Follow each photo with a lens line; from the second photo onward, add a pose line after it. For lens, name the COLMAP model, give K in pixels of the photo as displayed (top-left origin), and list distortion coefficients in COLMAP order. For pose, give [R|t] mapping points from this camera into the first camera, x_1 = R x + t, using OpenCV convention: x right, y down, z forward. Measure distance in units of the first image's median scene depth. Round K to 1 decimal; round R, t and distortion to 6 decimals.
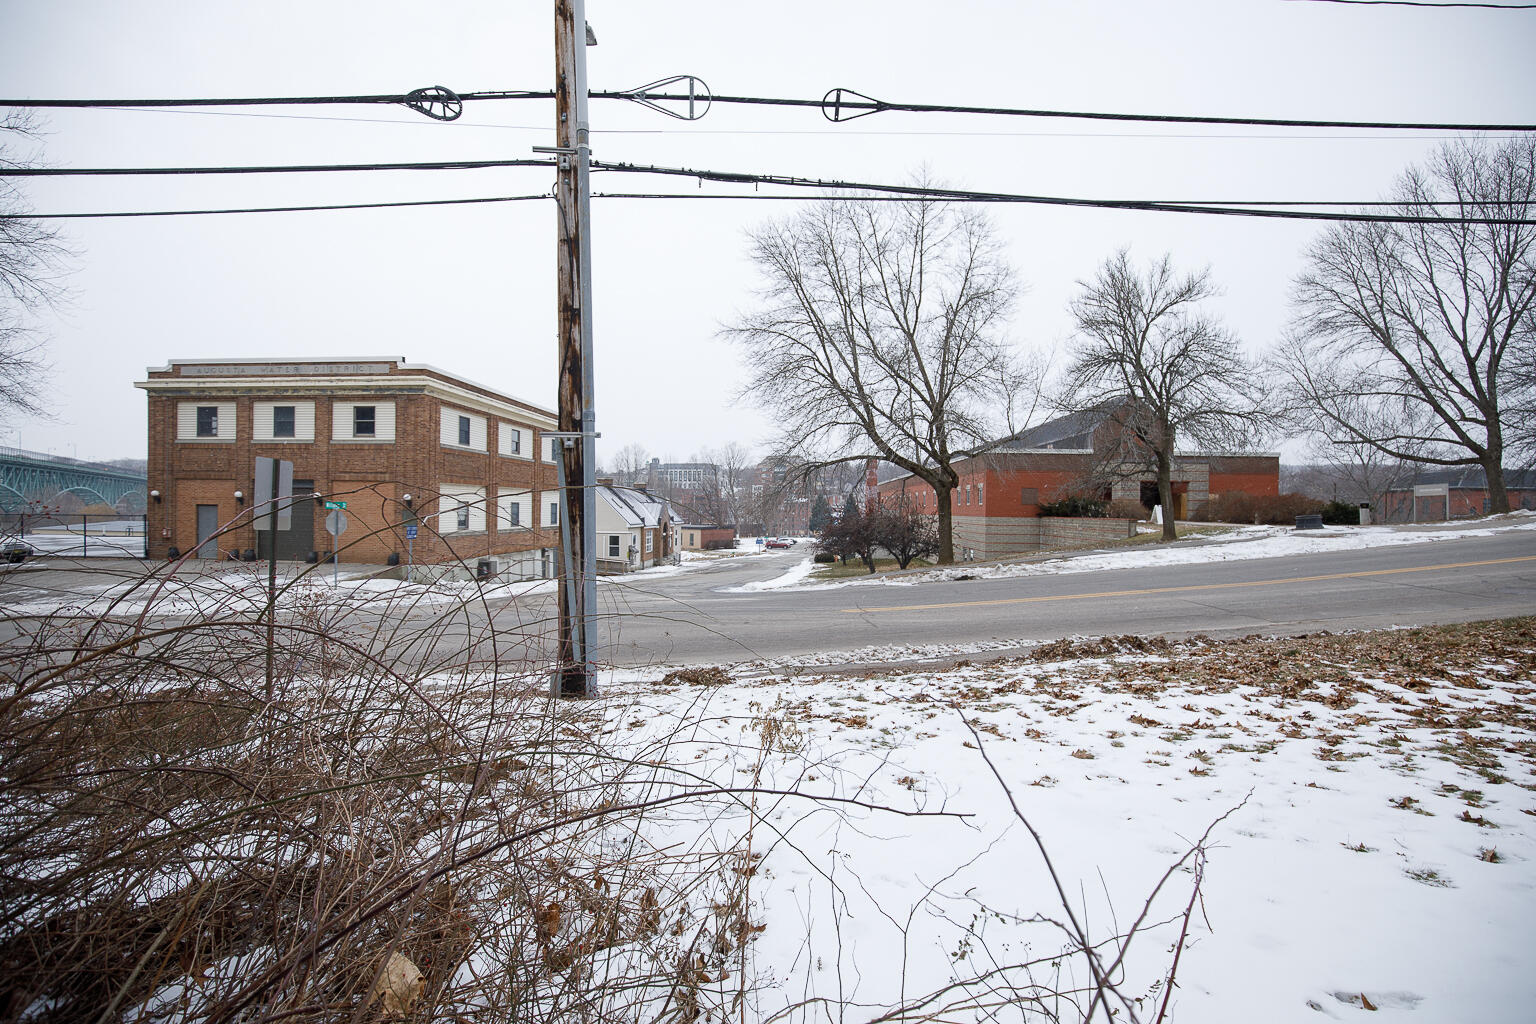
lens RADIAL K [[705.4, 0, 768.0], [0, 705.4, 512.0], [0, 0, 1]] dist [-0.033666, 0.005548]
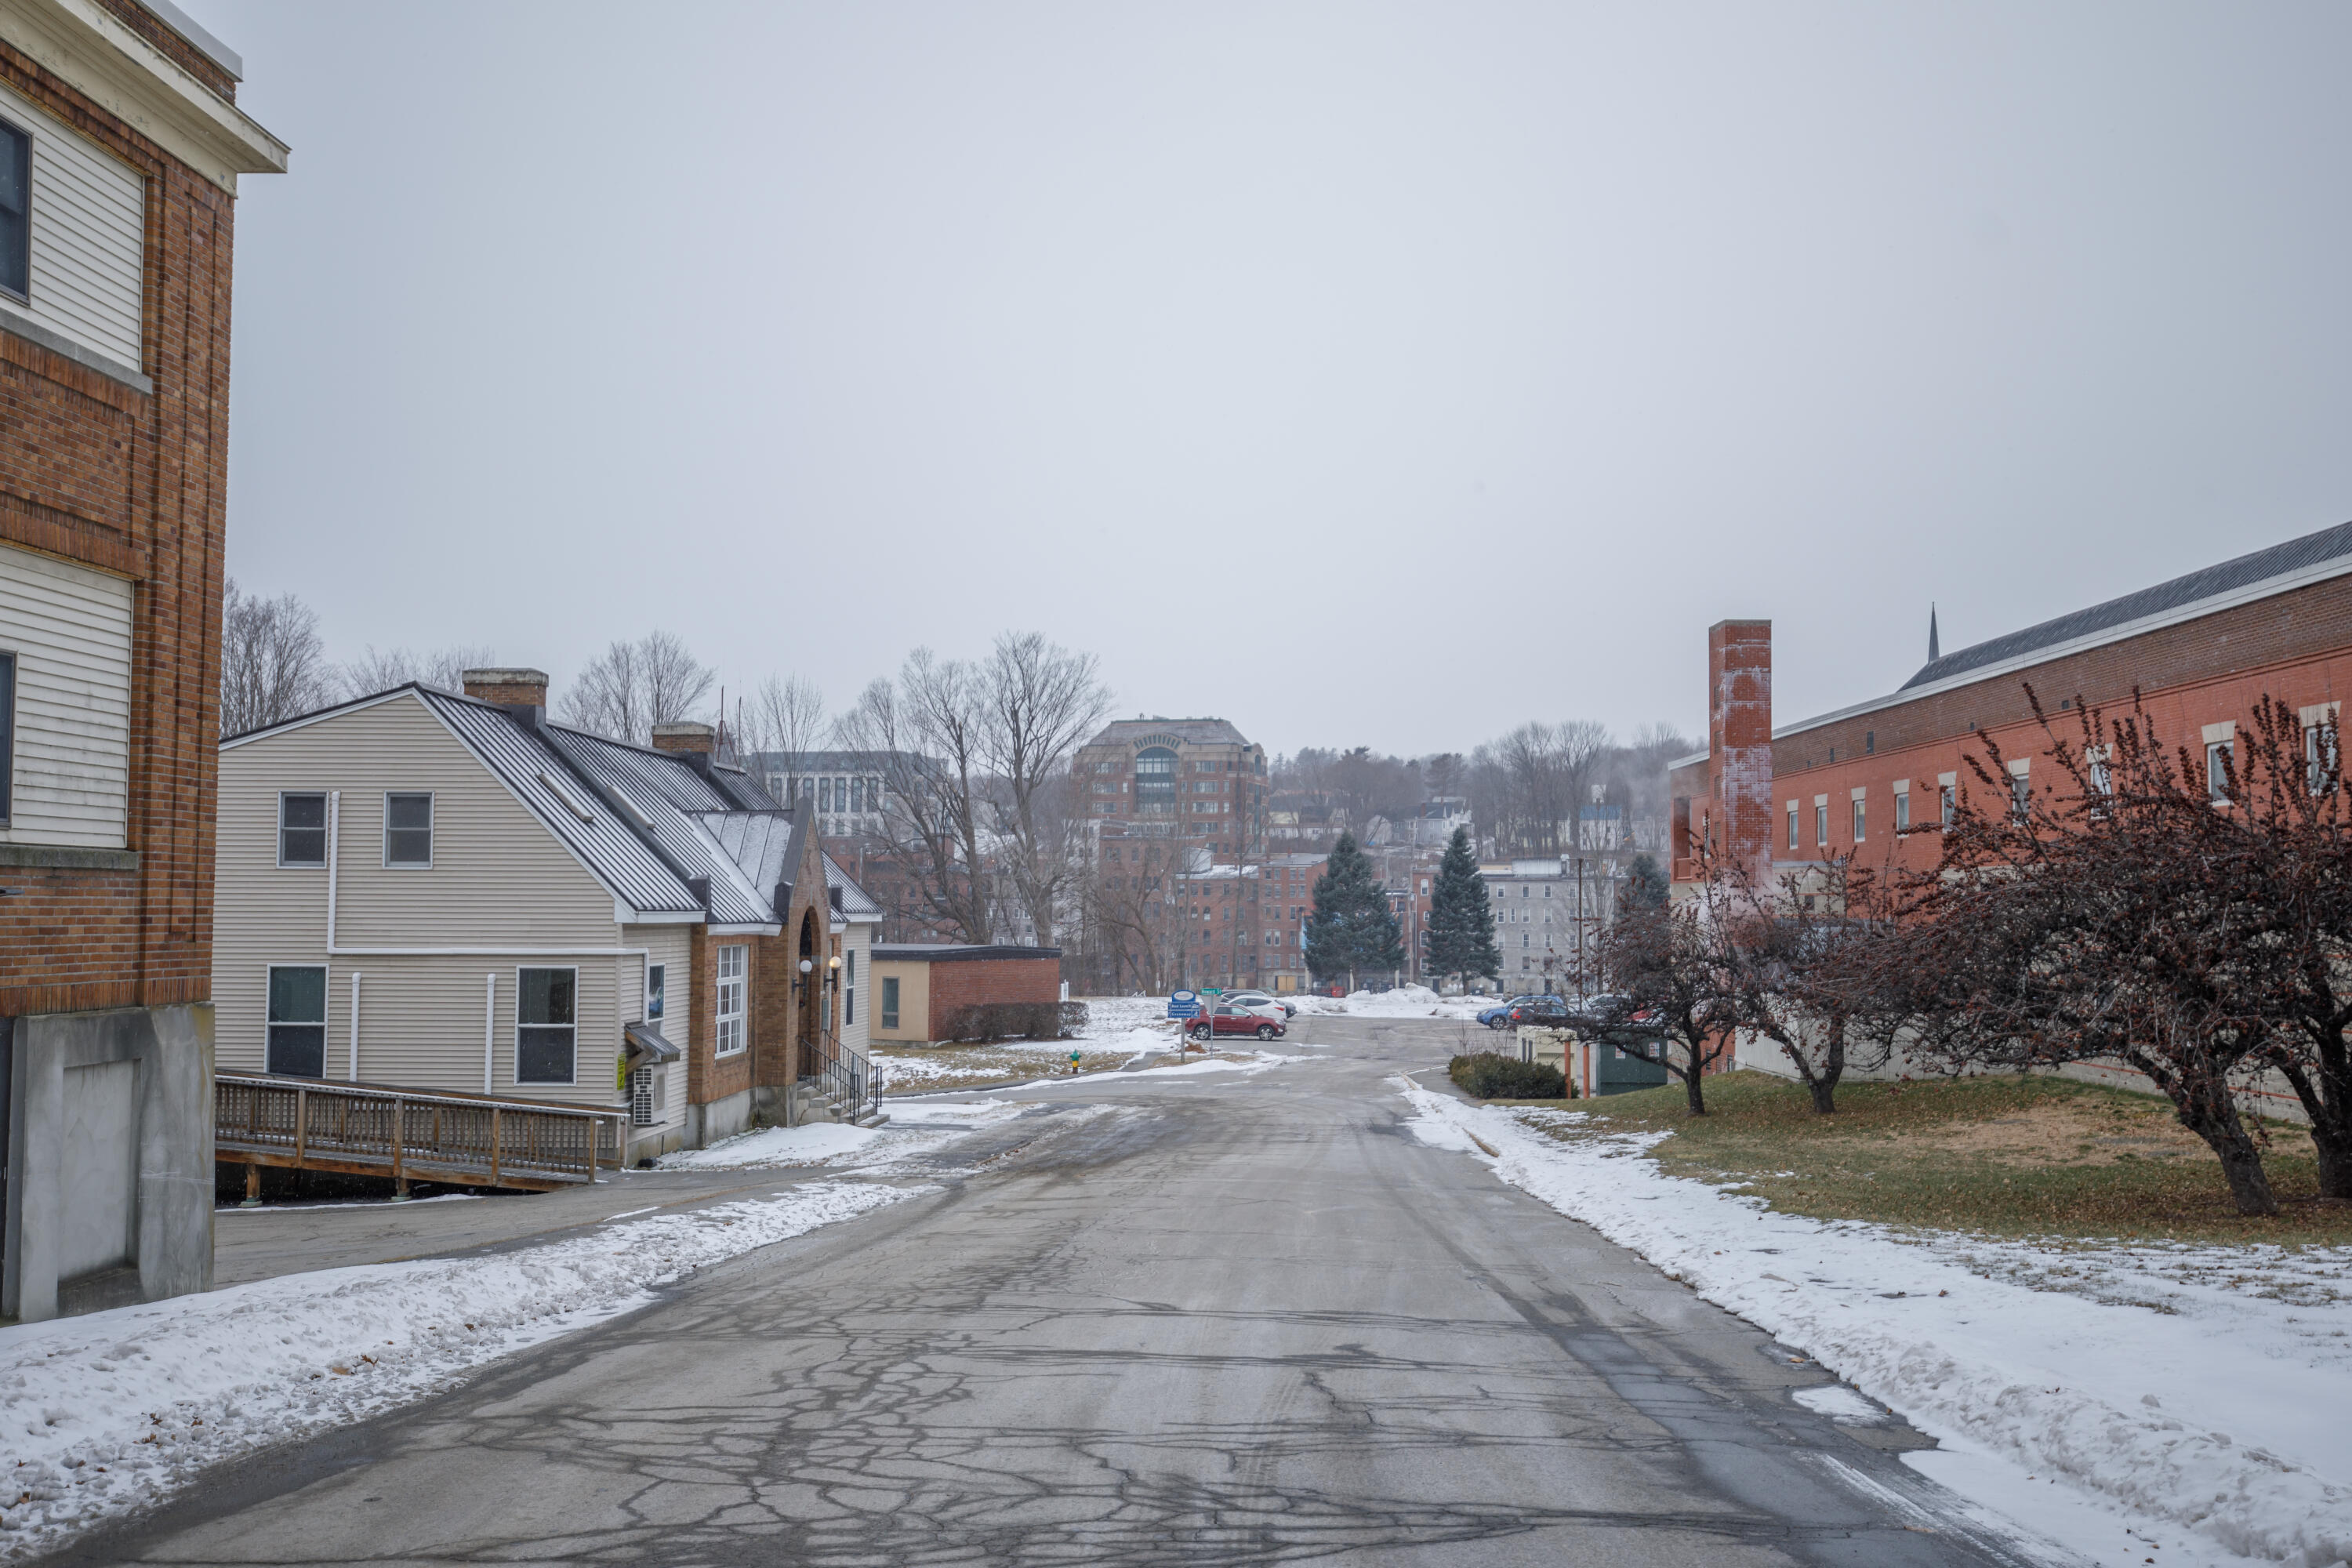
lens RADIAL K [[2406.6, 0, 1176.0], [0, 2406.6, 784.0], [0, 0, 1]] dist [0.096938, 0.002625]
pose [[0.999627, -0.000743, 0.027288, -0.166536], [0.002222, 0.998528, -0.054197, 0.047322], [-0.027207, 0.054237, 0.998157, 0.845215]]
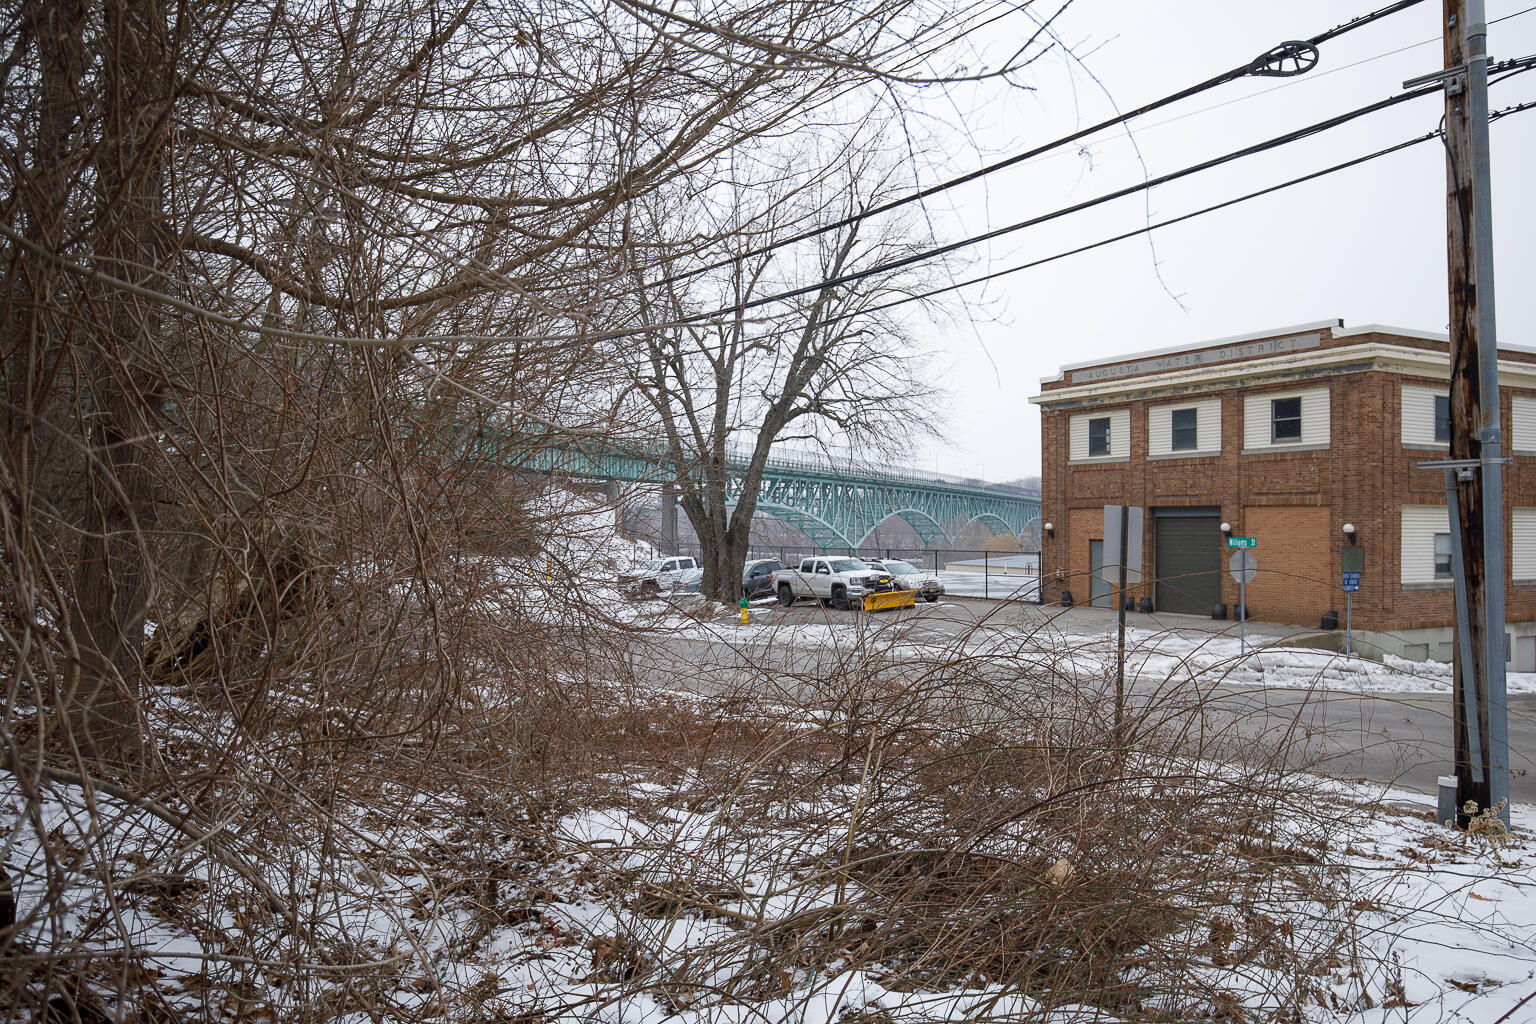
lens RADIAL K [[1177.7, 0, 768.0], [0, 1177.7, 512.0], [0, 0, 1]] dist [0.004126, 0.002164]
pose [[0.561276, -0.017549, -0.827443, 0.106235], [-0.002509, 0.999735, -0.022905, -0.010064], [0.827625, 0.014932, 0.561083, -0.090129]]
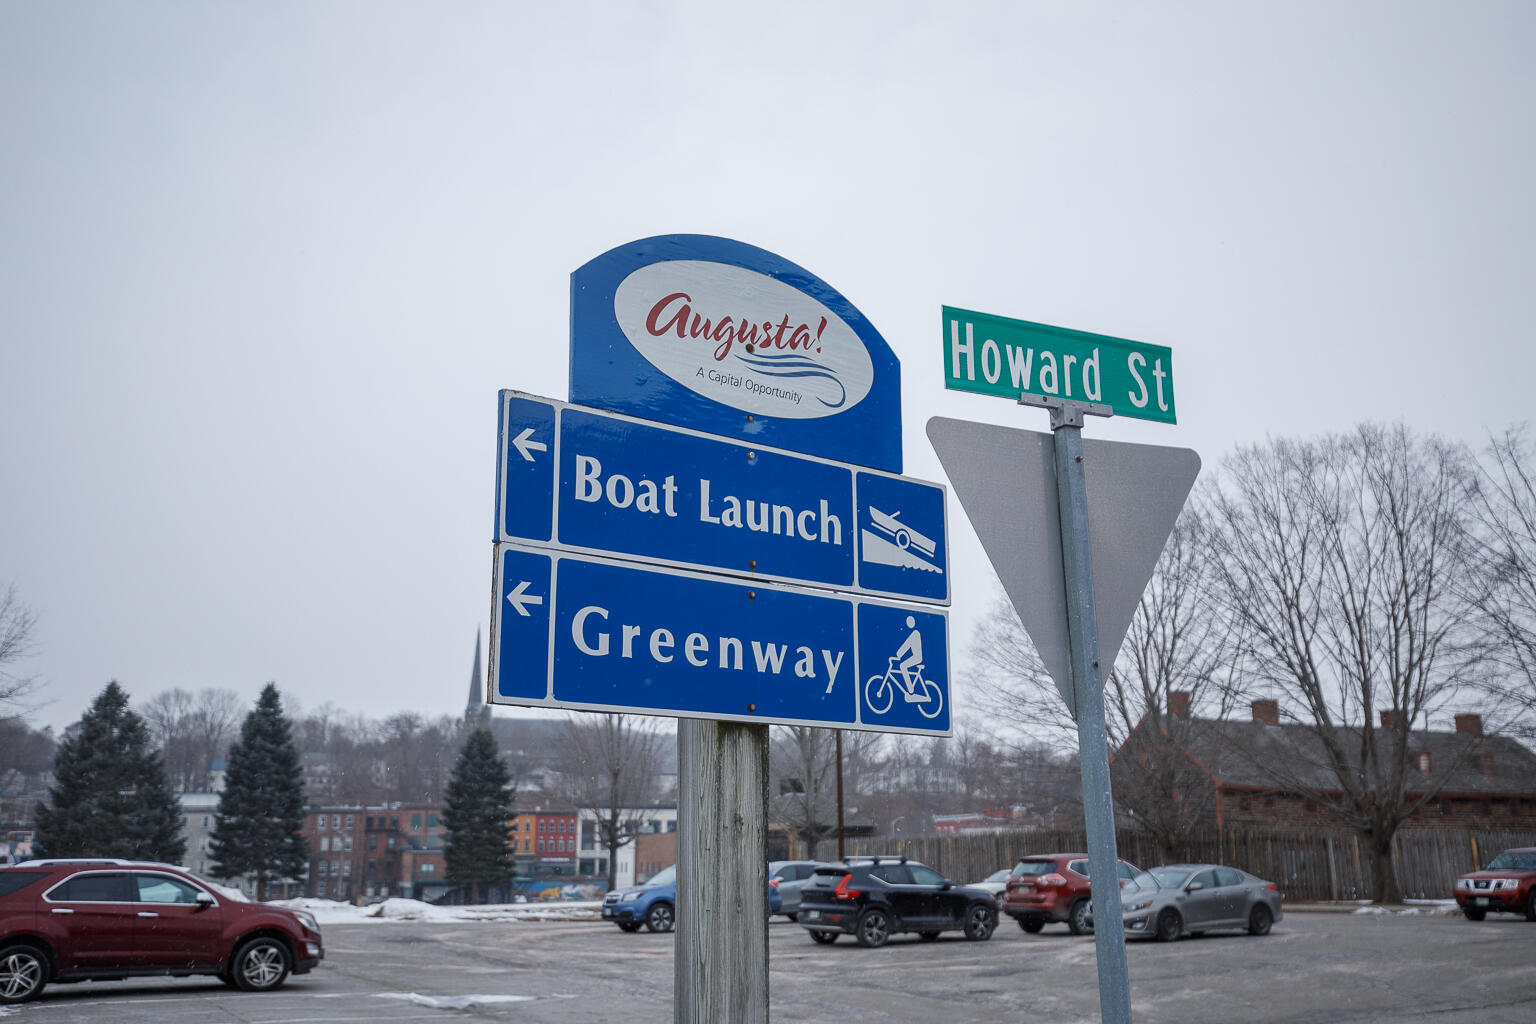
lens RADIAL K [[1571.7, 0, 768.0], [0, 1571.7, 512.0], [0, 0, 1]] dist [0.096938, 0.002625]
pose [[0.845991, 0.116185, 0.520384, -0.142455], [-0.000117, 0.976011, -0.217721, 0.170566], [-0.533197, 0.184129, 0.825710, 3.392864]]
